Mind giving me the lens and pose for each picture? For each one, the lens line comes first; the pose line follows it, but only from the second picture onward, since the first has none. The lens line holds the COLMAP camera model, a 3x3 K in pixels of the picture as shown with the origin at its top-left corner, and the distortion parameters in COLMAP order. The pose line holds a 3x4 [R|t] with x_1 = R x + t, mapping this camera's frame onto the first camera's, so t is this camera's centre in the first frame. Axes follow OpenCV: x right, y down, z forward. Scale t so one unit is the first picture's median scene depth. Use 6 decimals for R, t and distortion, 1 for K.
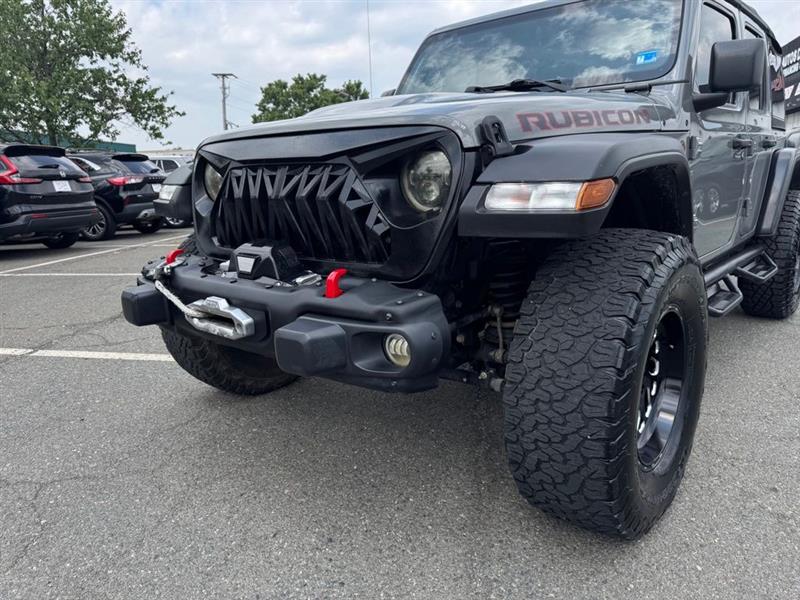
lens RADIAL K [[564.8, 0, 395.1], [0, 564.8, 295.9], [0, 0, 1]] dist [0.034899, -0.046231]
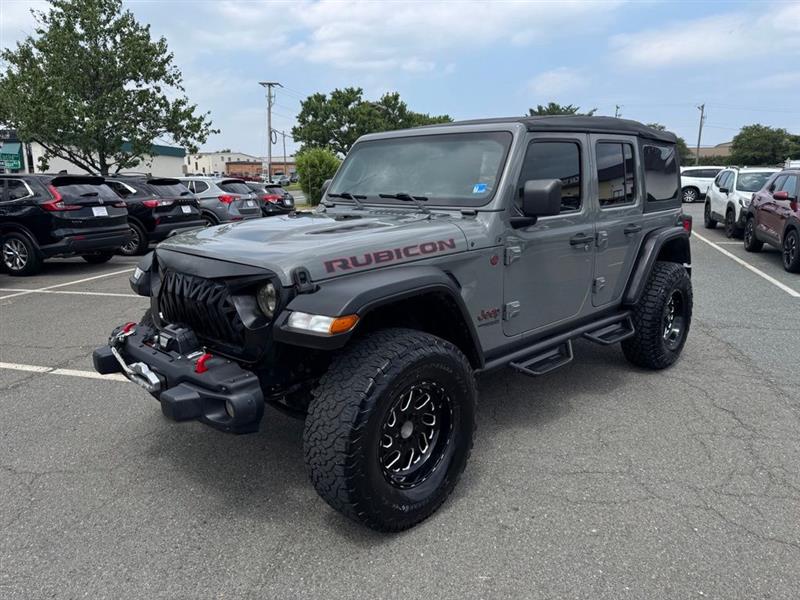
lens RADIAL K [[564.8, 0, 399.1], [0, 564.8, 301.5], [0, 0, 1]] dist [0.034899, -0.046231]
pose [[0.997060, 0.040730, -0.064907, 0.232480], [-0.040474, 0.999167, 0.005257, -0.097759], [0.065067, -0.002614, 0.997877, -0.248024]]
